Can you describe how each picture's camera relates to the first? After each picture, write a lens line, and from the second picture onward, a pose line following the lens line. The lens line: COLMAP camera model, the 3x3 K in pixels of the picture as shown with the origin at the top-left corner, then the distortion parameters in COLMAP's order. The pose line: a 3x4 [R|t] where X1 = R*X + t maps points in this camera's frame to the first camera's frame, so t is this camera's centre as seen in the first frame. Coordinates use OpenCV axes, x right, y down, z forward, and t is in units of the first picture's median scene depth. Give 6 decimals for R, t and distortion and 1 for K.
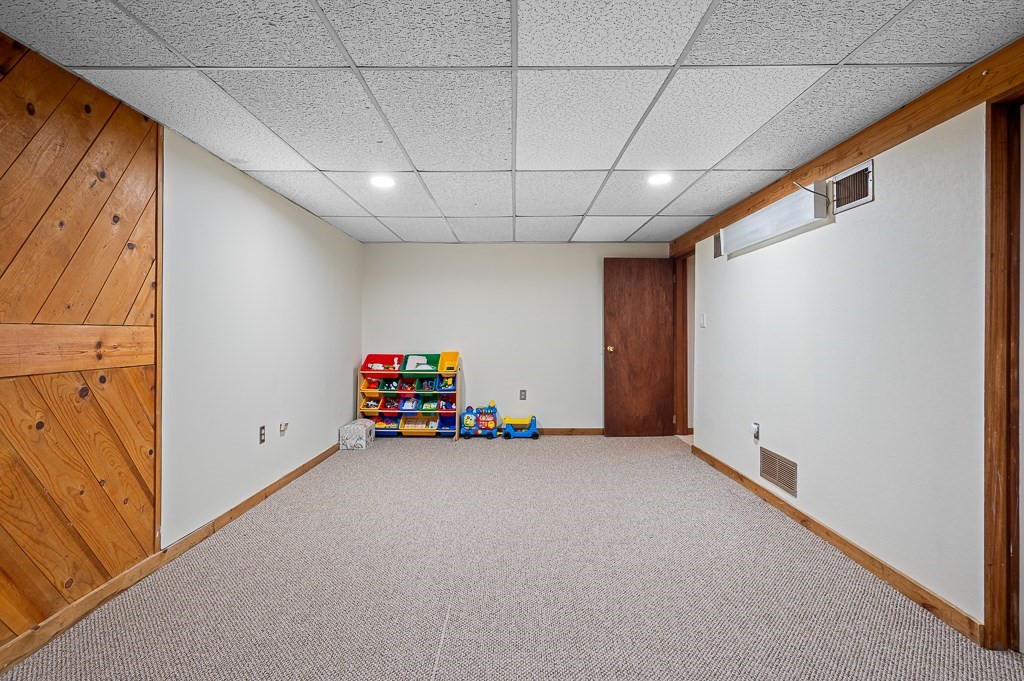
lens RADIAL K [[511.7, 0, 515.2], [0, 511.7, 336.5], [0, 0, 1]] dist [0.001651, 0.000216]
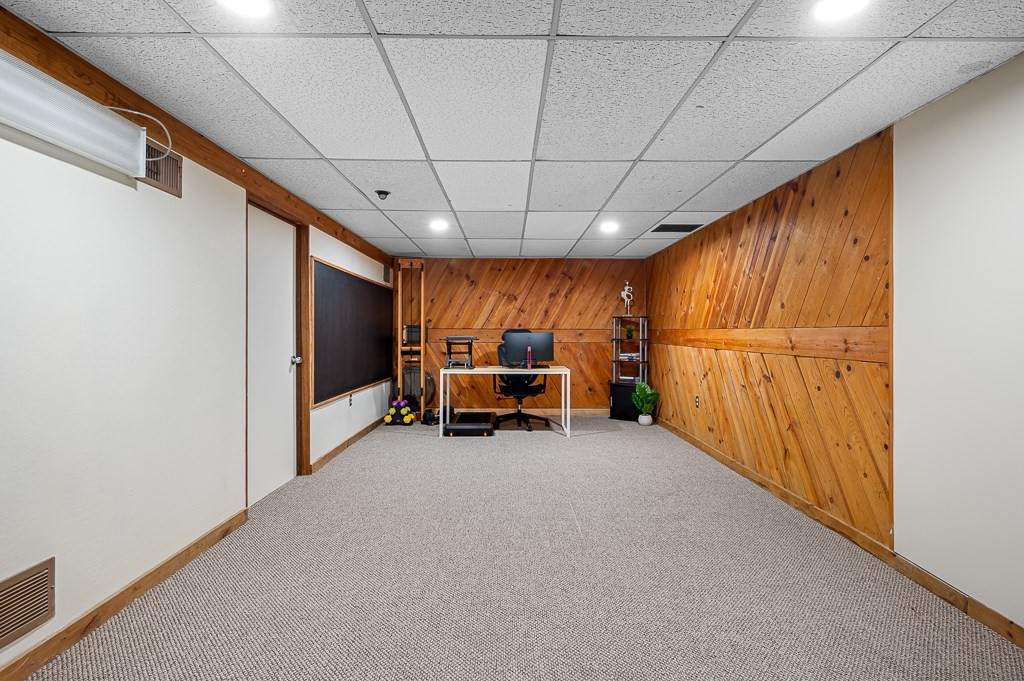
lens RADIAL K [[511.7, 0, 509.1], [0, 511.7, 335.3], [0, 0, 1]] dist [0.001651, 0.000216]
pose [[-0.999990, -0.004402, -0.000166, 0.065358], [-0.004404, 0.999917, 0.012088, -0.011777], [0.000113, 0.012088, -0.999927, 2.317777]]
